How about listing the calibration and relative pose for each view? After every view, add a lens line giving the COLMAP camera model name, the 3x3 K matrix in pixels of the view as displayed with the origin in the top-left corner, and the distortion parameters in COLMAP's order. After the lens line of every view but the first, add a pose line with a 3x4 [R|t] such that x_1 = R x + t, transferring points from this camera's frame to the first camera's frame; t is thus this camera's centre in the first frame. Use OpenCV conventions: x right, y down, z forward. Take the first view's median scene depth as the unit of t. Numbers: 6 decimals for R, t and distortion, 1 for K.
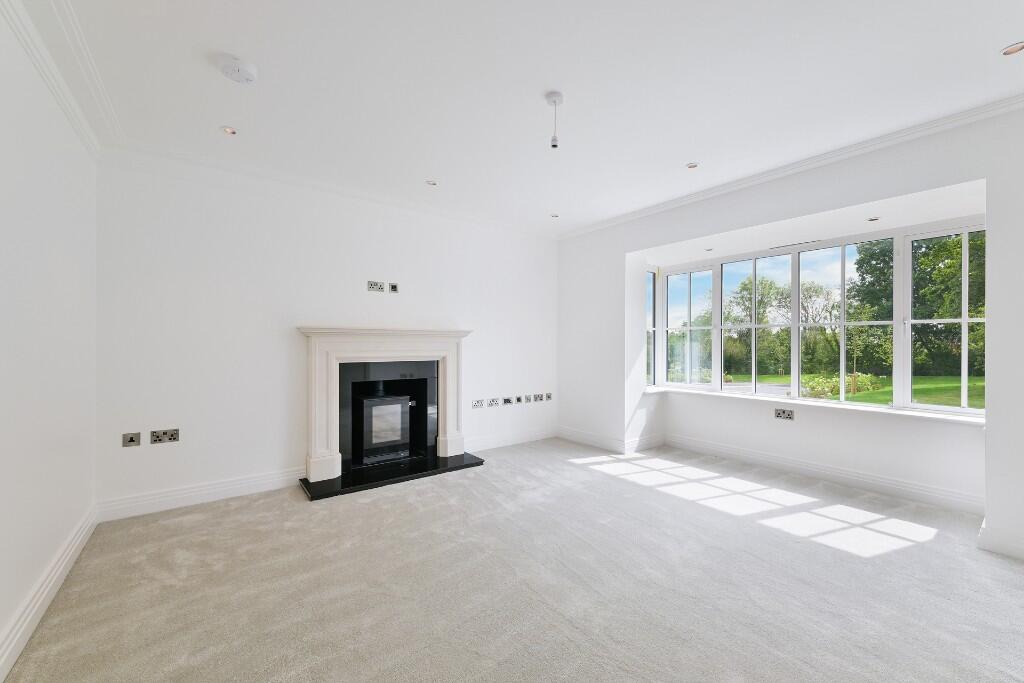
lens RADIAL K [[414.3, 0, 508.2], [0, 414.3, 339.0], [0, 0, 1]] dist [0.003419, 0.000637]
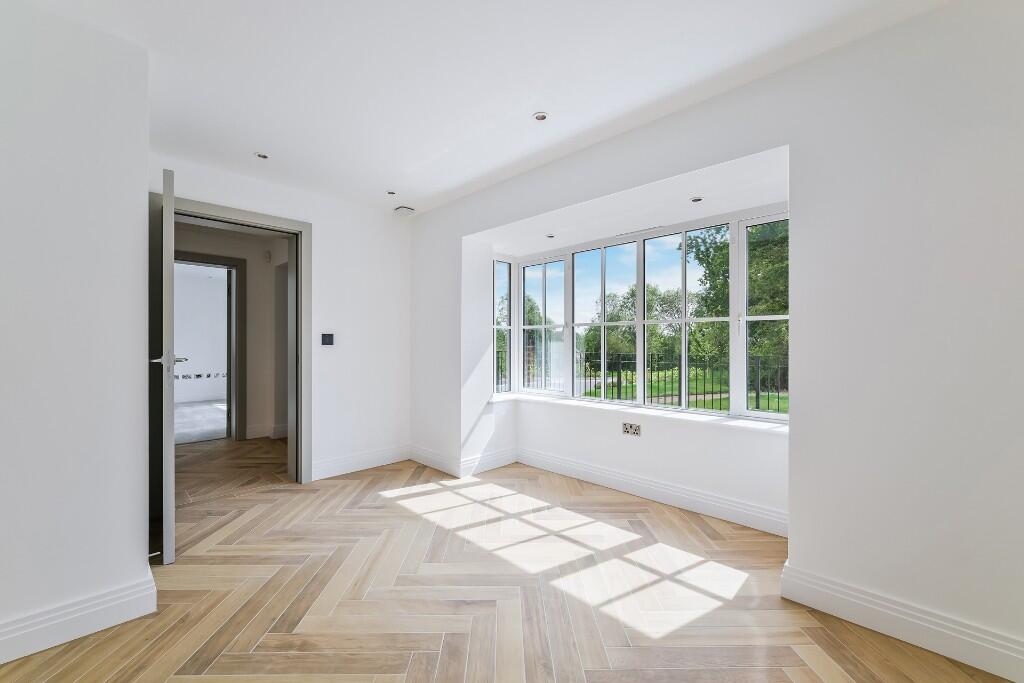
lens RADIAL K [[414.3, 0, 521.2], [0, 414.3, 325.4], [0, 0, 1]] dist [0.003419, 0.000637]
pose [[0.987590, 0.000820, 0.157055, 0.291946], [0.003934, 0.999543, -0.029959, -0.002667], [-0.157007, 0.030205, 0.987135, 0.168154]]
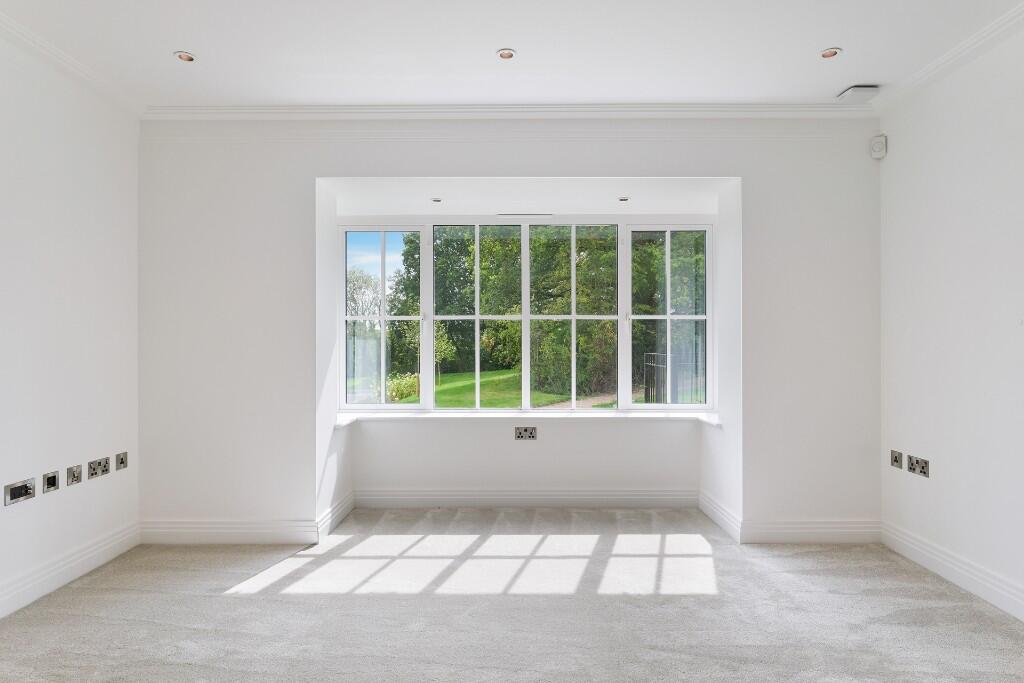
lens RADIAL K [[570.7, 0, 509.1], [0, 570.7, 333.3], [0, 0, 1]] dist [0.002812, 0.002138]
pose [[0.599034, 0.008768, 0.800675, -0.182160], [-0.003869, 0.999960, -0.008056, 0.005296], [-0.800714, 0.001729, 0.599044, 0.363278]]
